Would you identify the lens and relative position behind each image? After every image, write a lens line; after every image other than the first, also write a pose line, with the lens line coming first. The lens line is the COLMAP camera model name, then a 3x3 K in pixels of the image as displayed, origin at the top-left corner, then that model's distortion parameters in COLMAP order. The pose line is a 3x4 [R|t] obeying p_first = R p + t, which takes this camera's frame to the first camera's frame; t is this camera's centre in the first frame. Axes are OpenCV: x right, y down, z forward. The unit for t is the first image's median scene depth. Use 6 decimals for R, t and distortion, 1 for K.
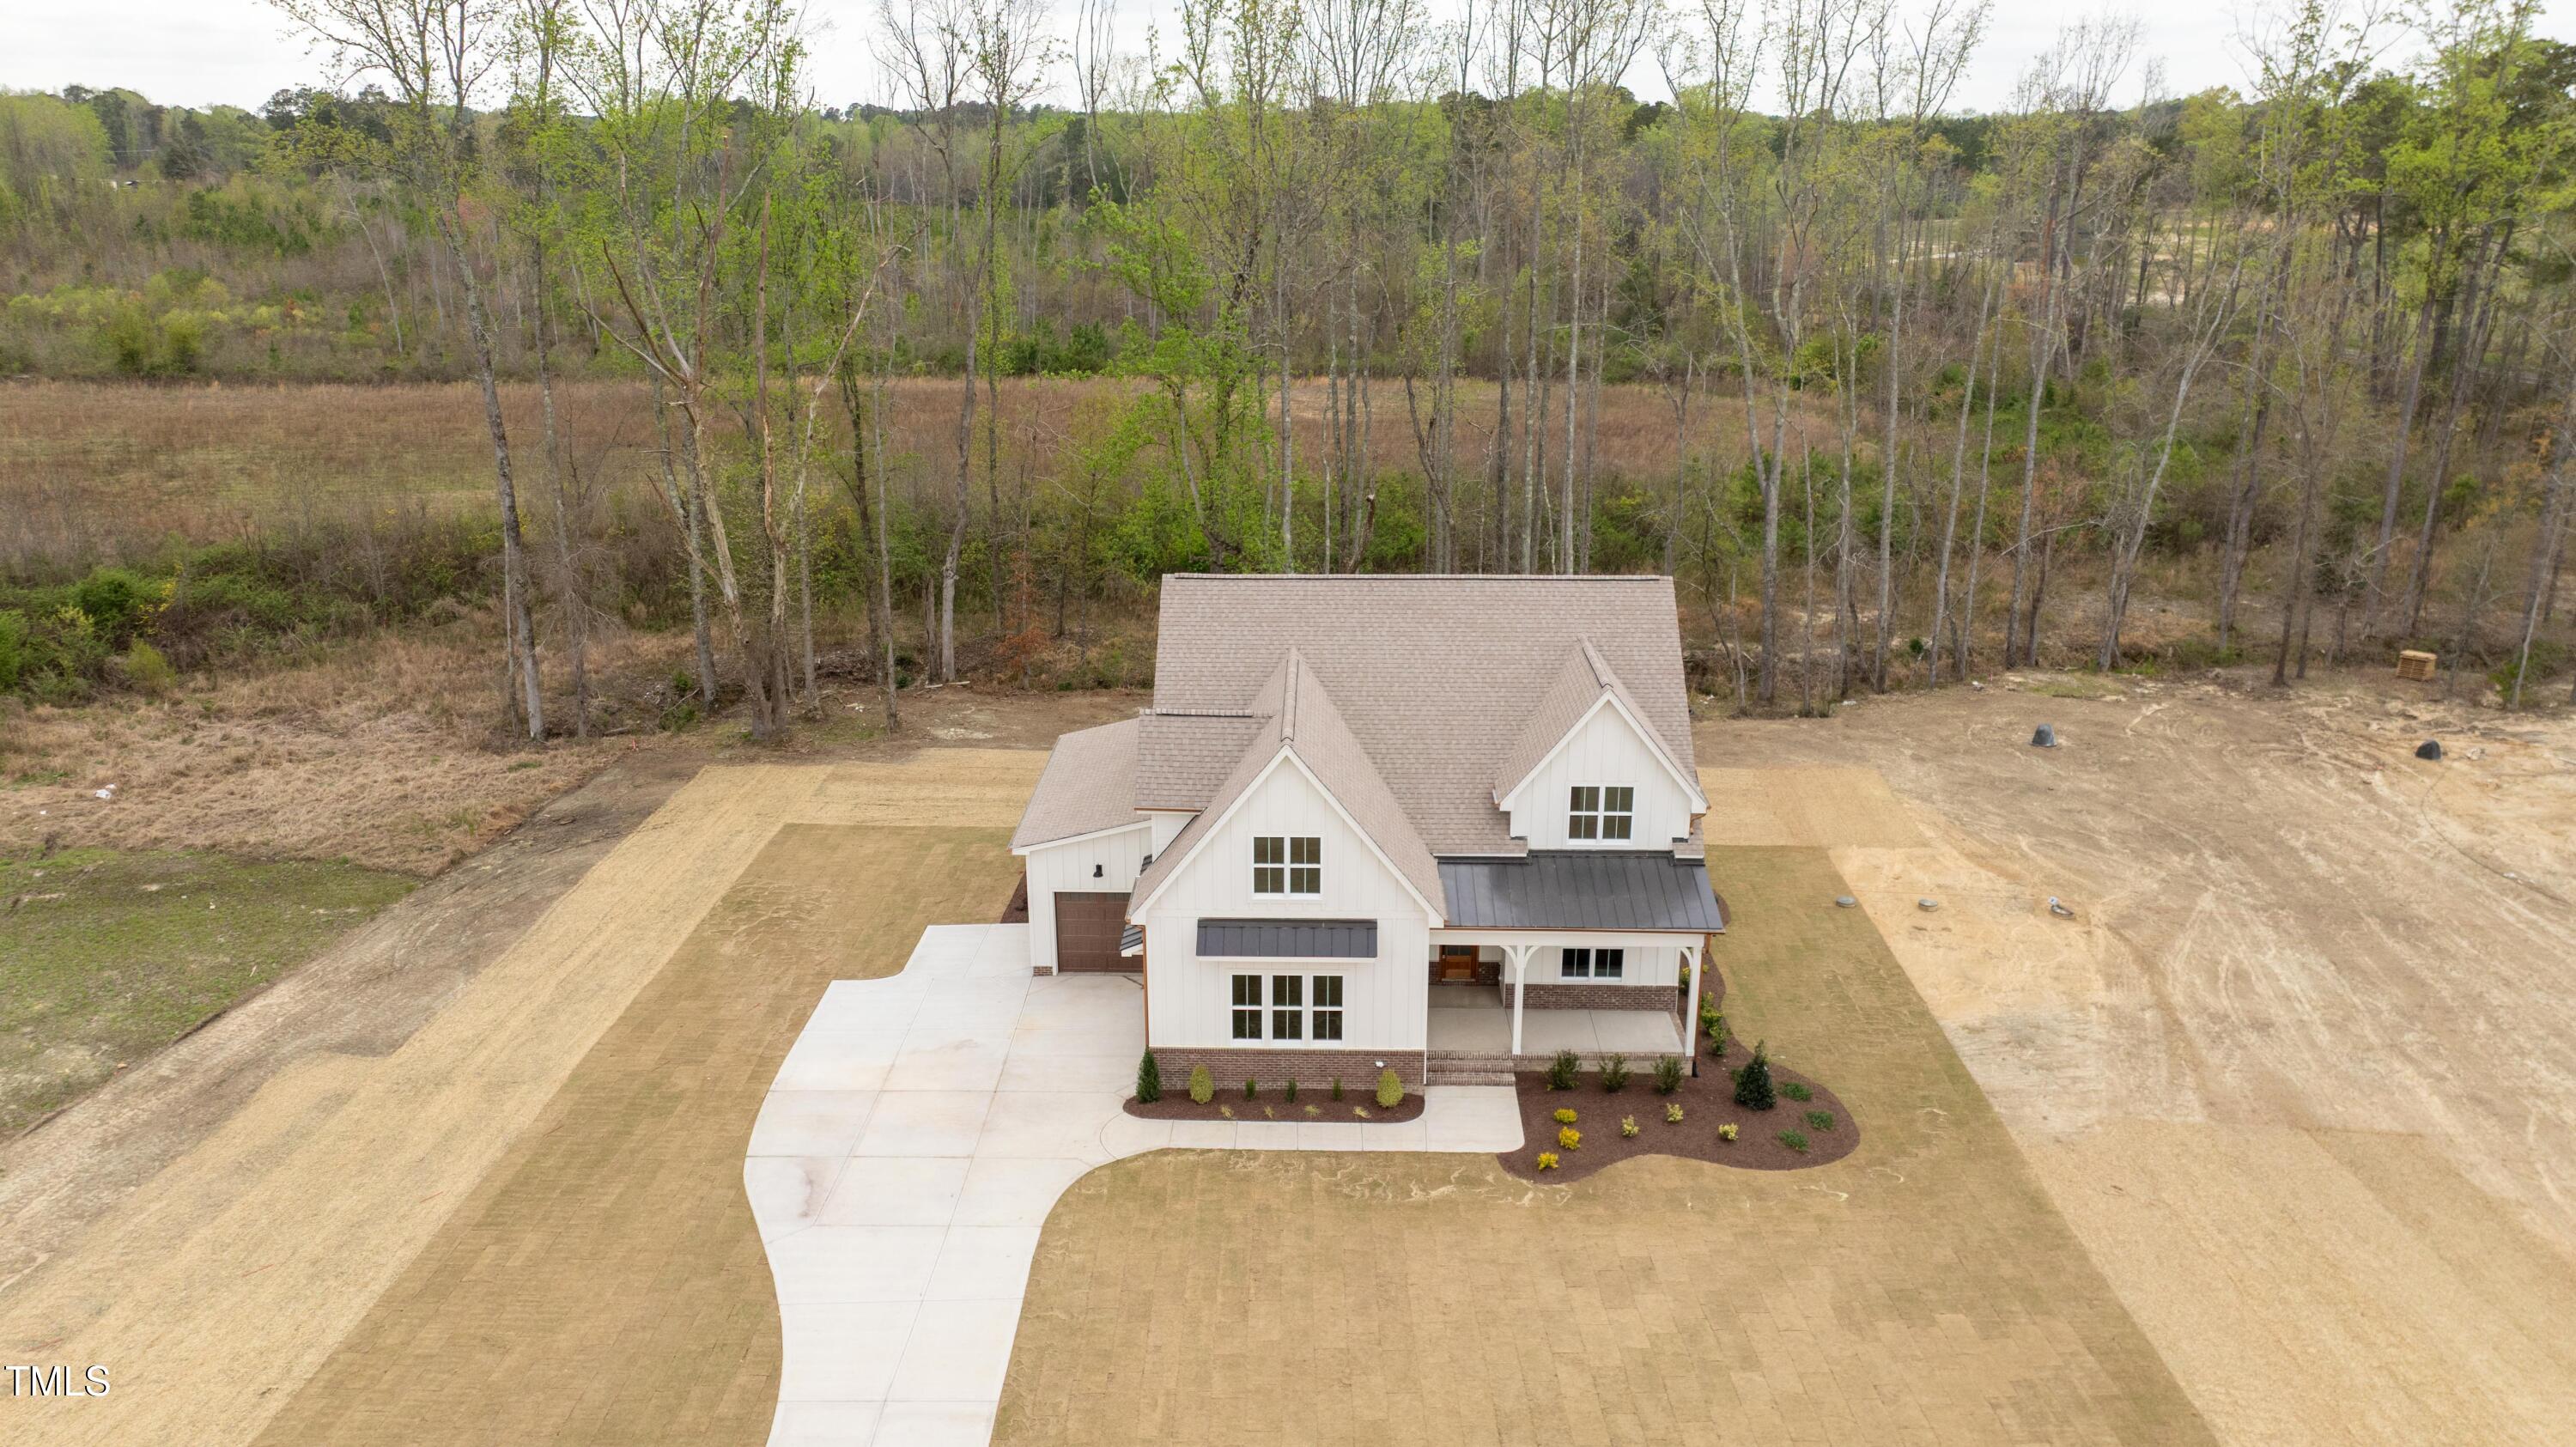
lens RADIAL K [[1849.8, 0, 1288.0], [0, 1849.8, 723.5], [0, 0, 1]] dist [-0.009381, -0.004993]
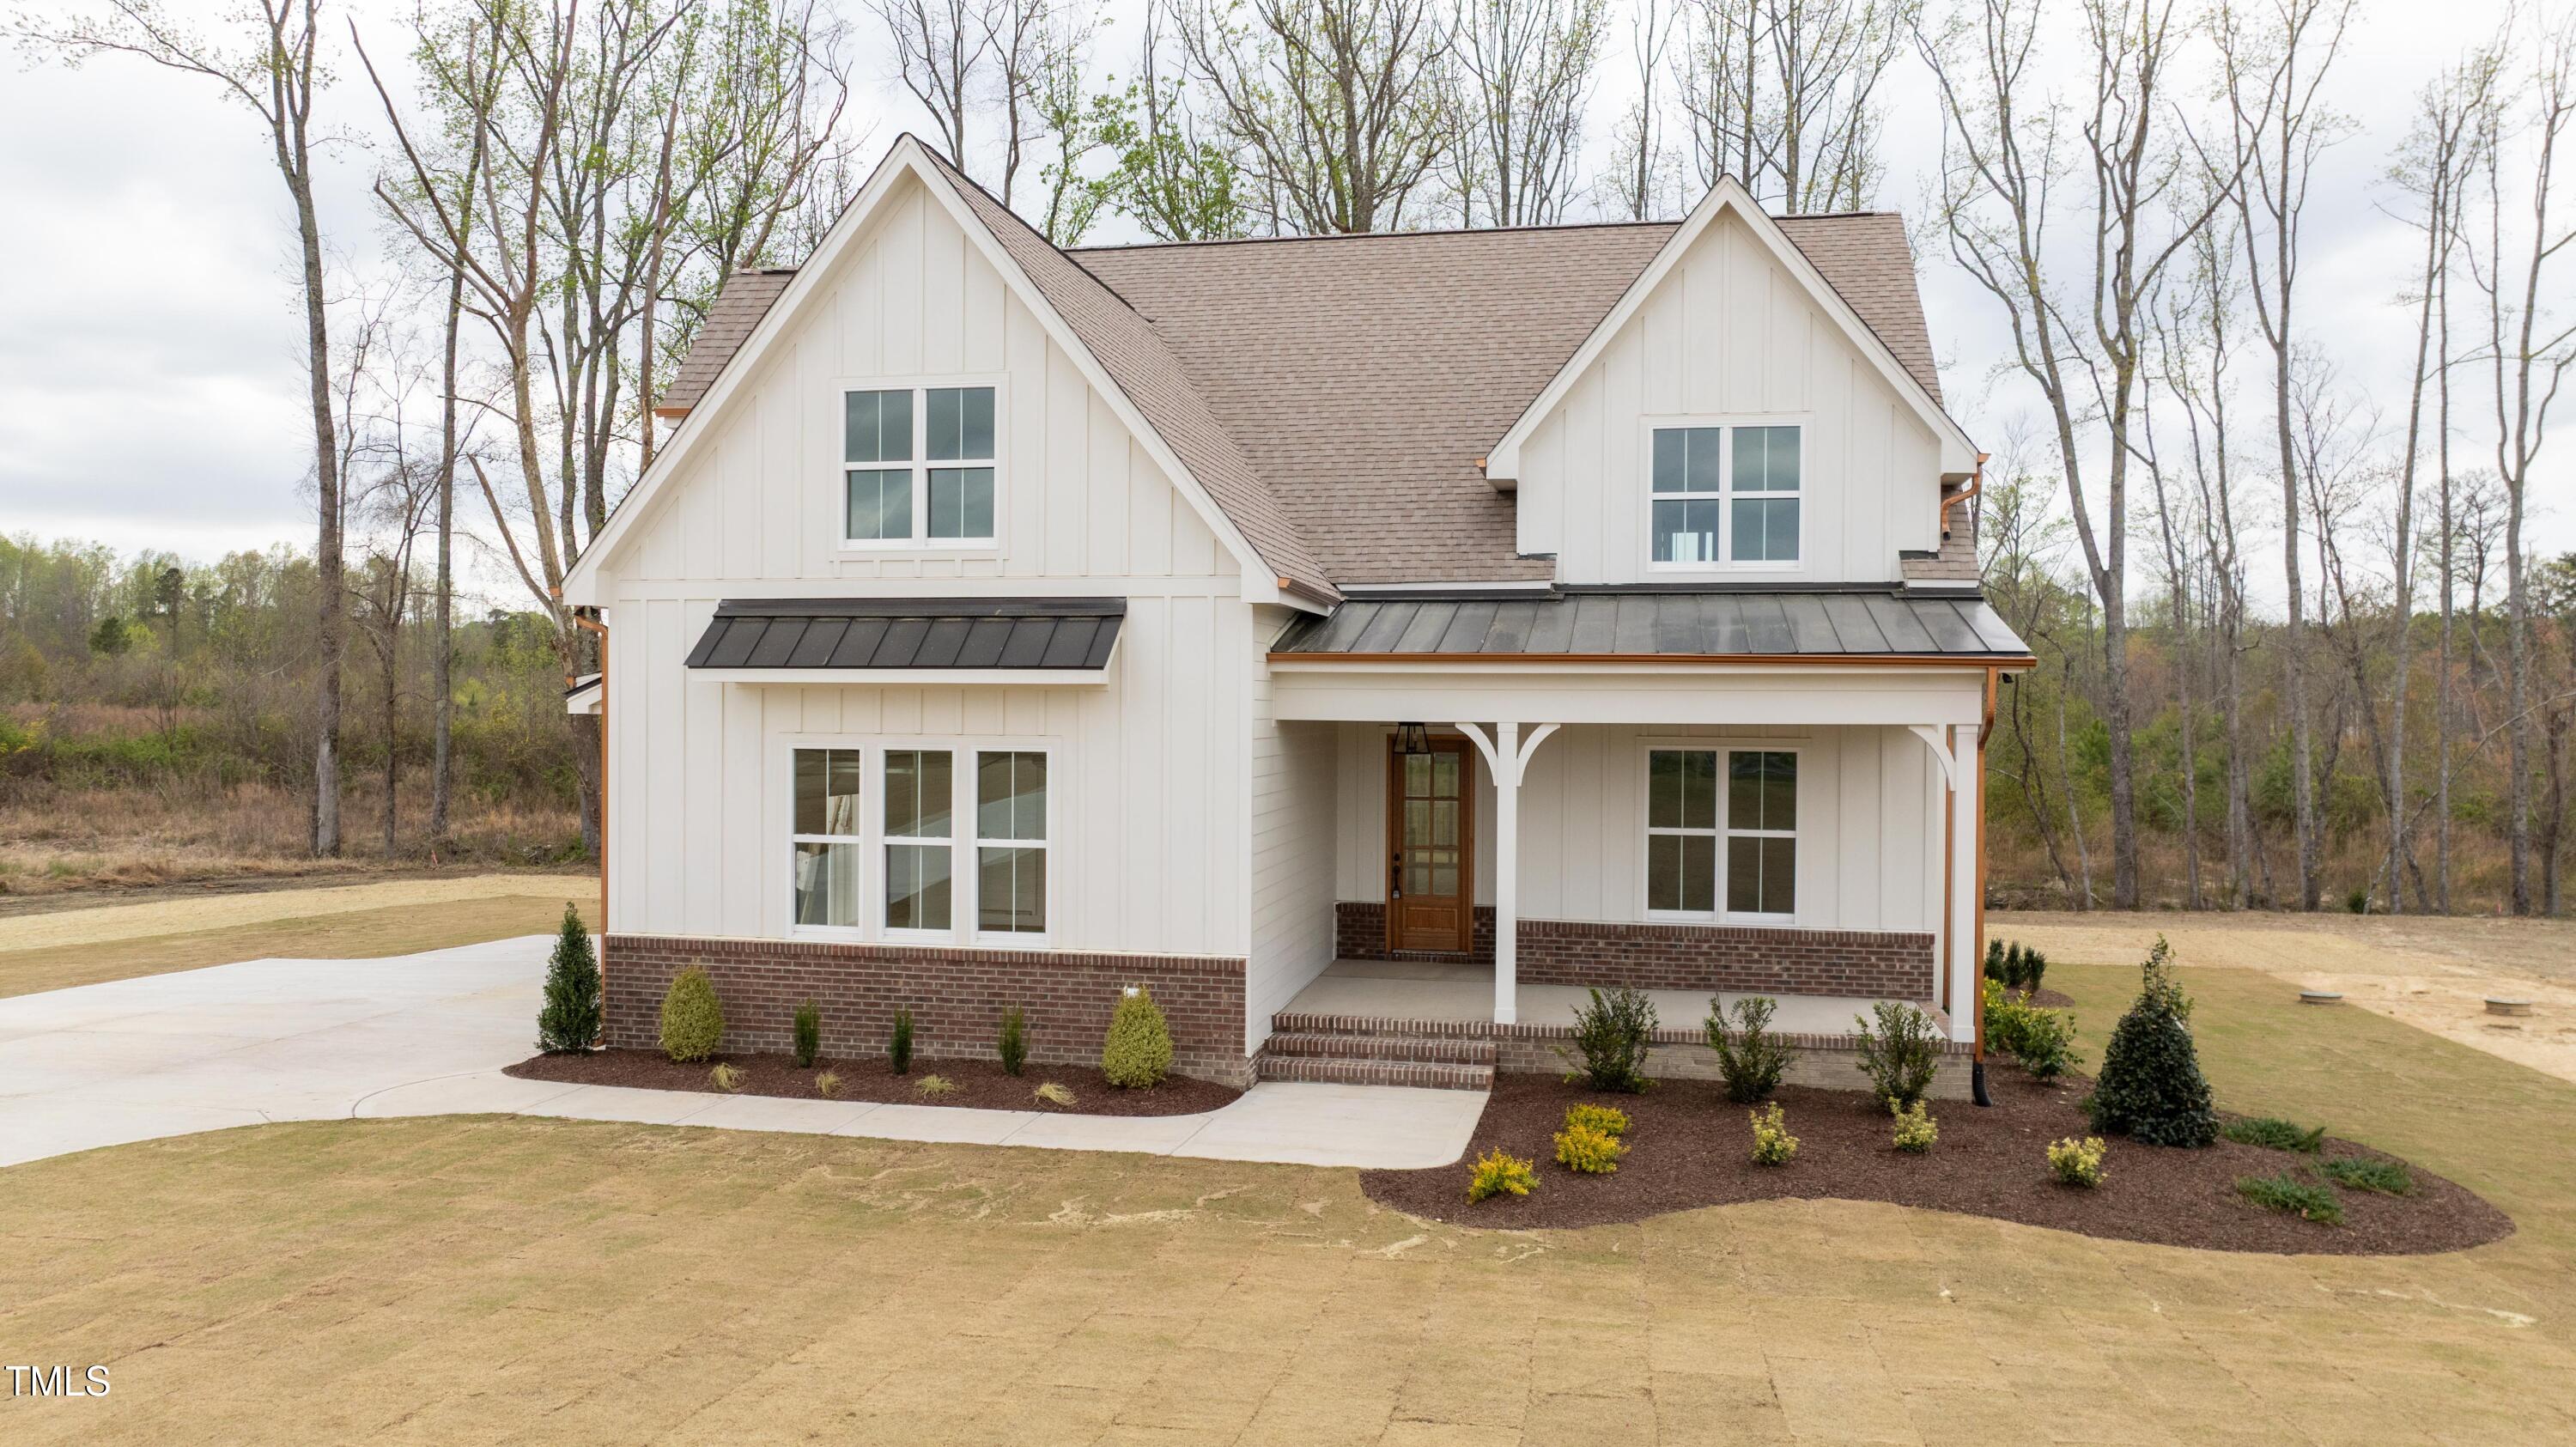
lens RADIAL K [[1849.8, 0, 1288.0], [0, 1849.8, 723.5], [0, 0, 1]] dist [-0.009381, -0.004993]
pose [[0.985103, 0.010254, -0.171662, 0.150814], [-0.060772, 0.954570, -0.291725, 0.244656], [0.160872, 0.297811, 0.940972, 0.625621]]
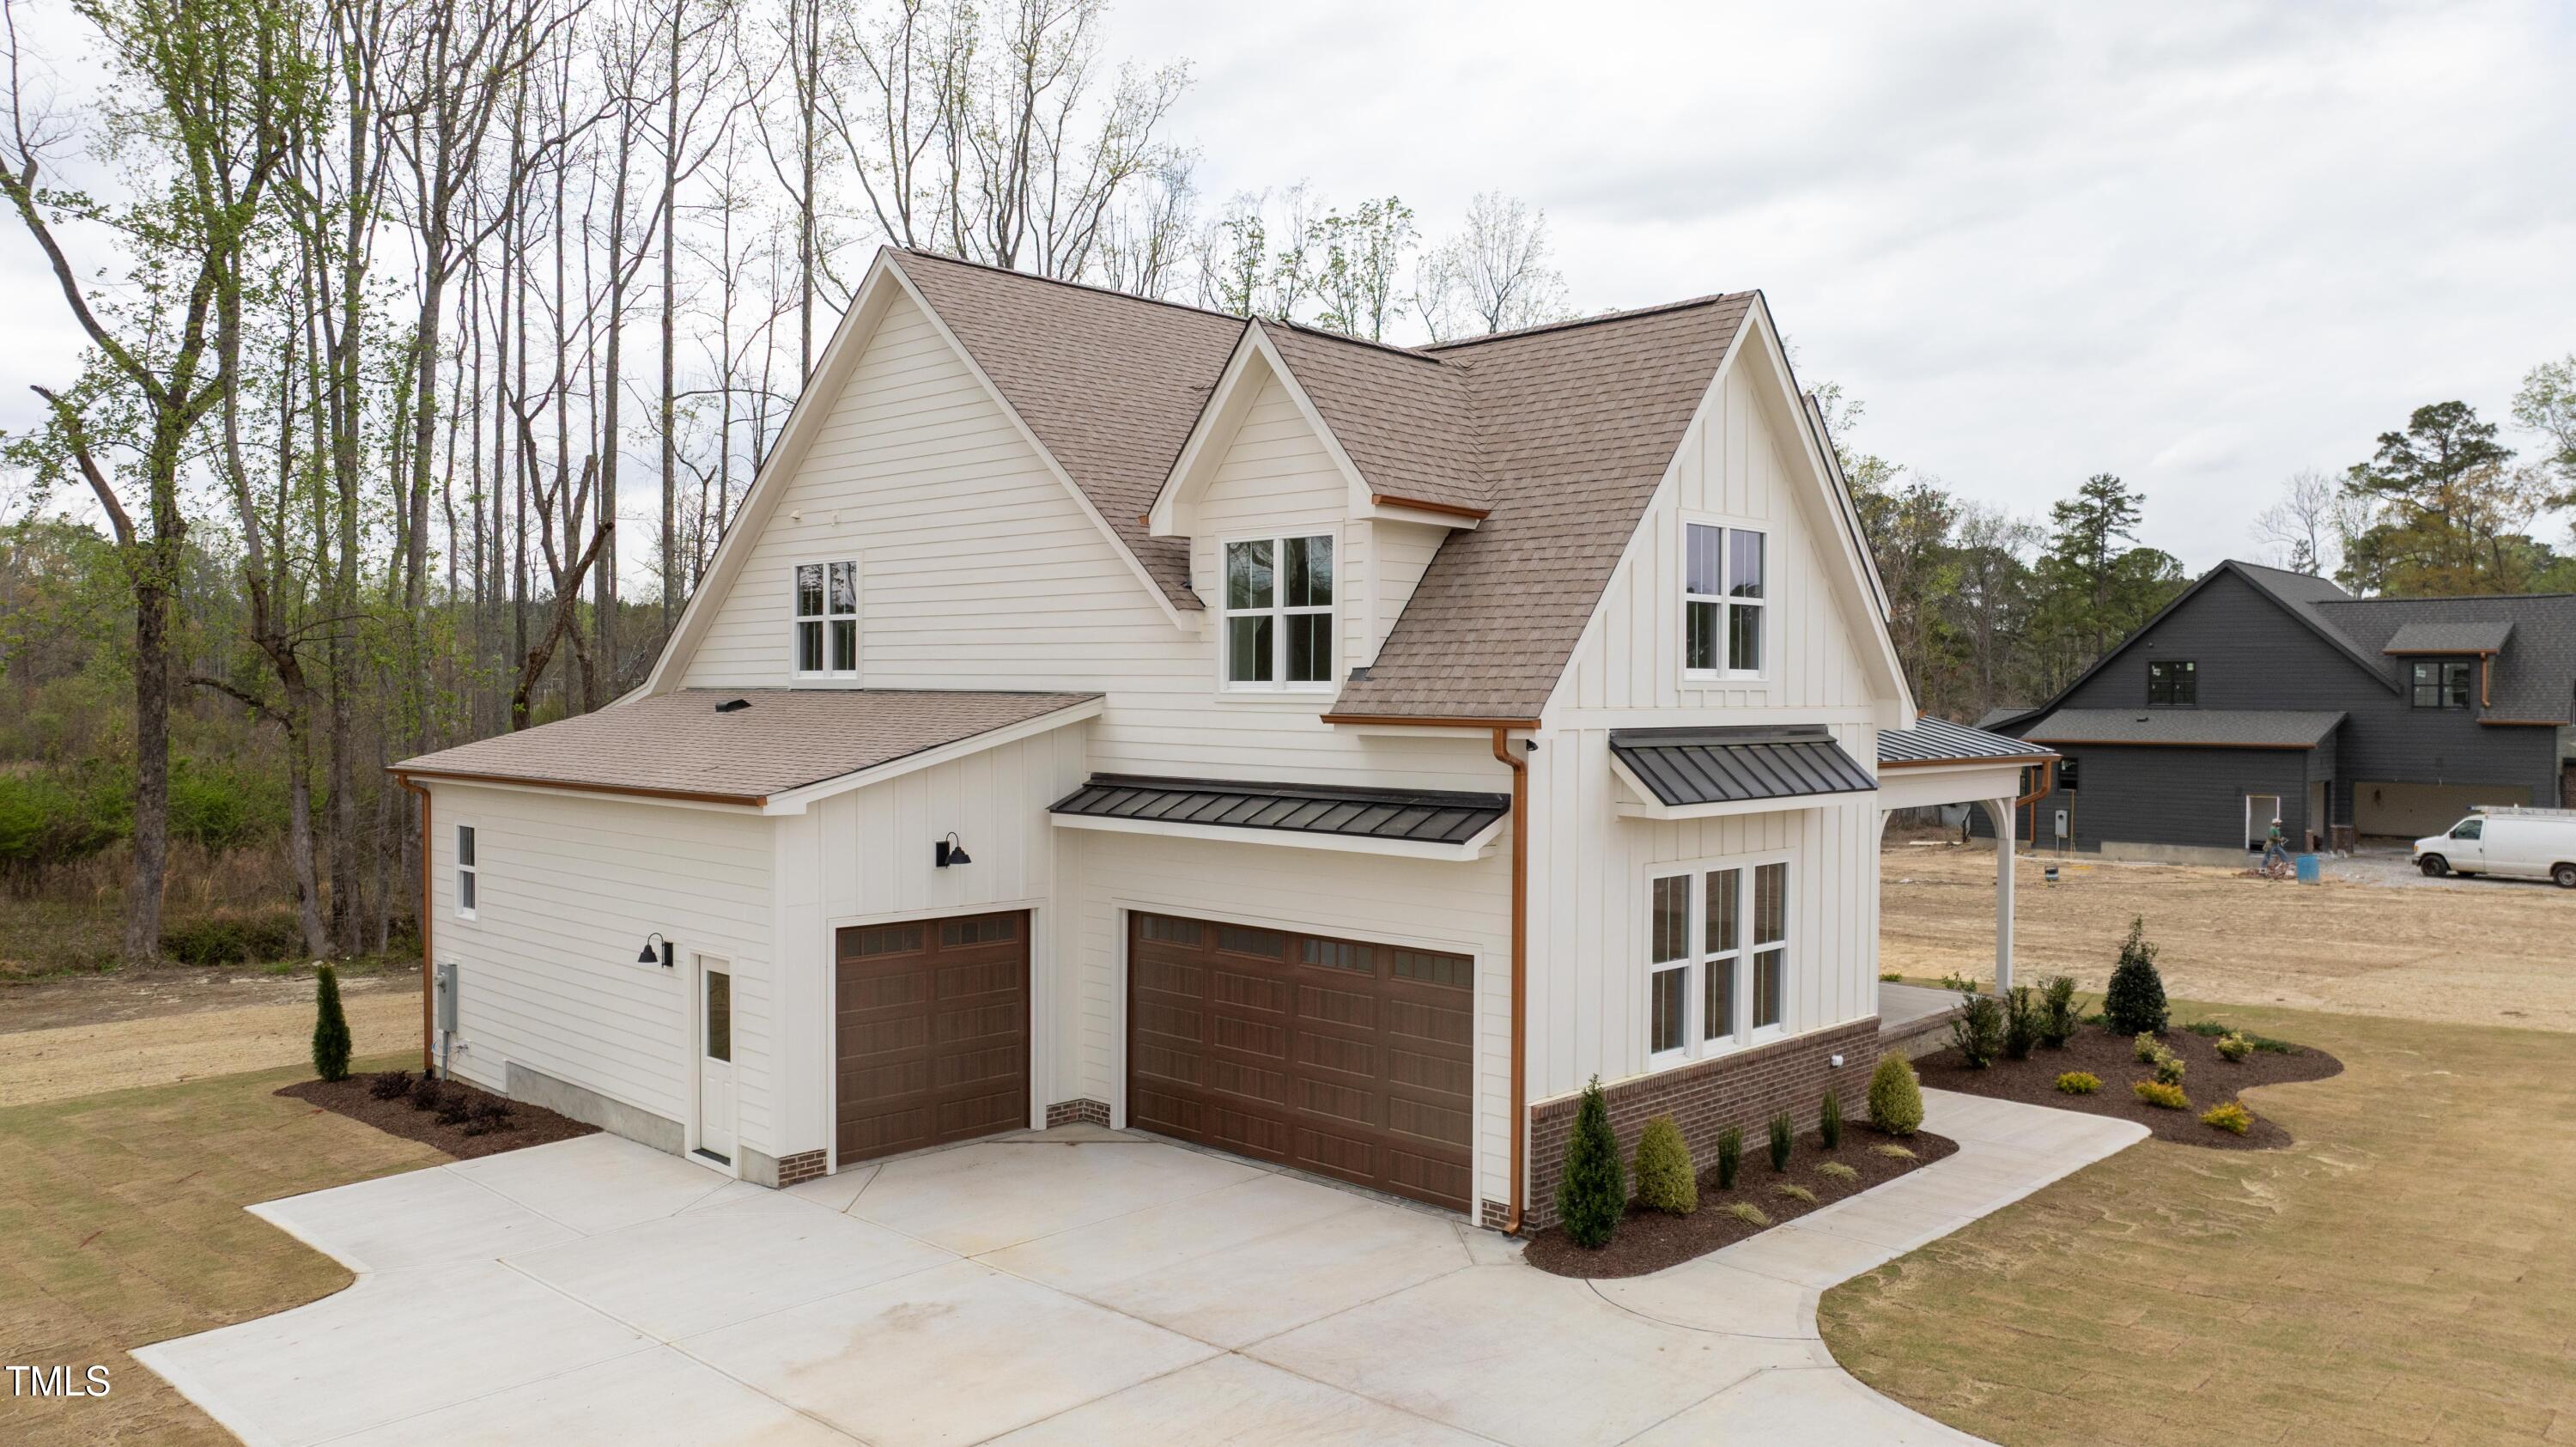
lens RADIAL K [[1882.7, 0, 1349.4], [0, 1882.7, 719.6], [0, 0, 1]] dist [0.001956, 0.000039]
pose [[0.660360, -0.010372, 0.750878, -0.388718], [0.224917, 0.956734, -0.184588, 0.163759], [-0.716475, 0.290779, 0.634122, 0.772831]]
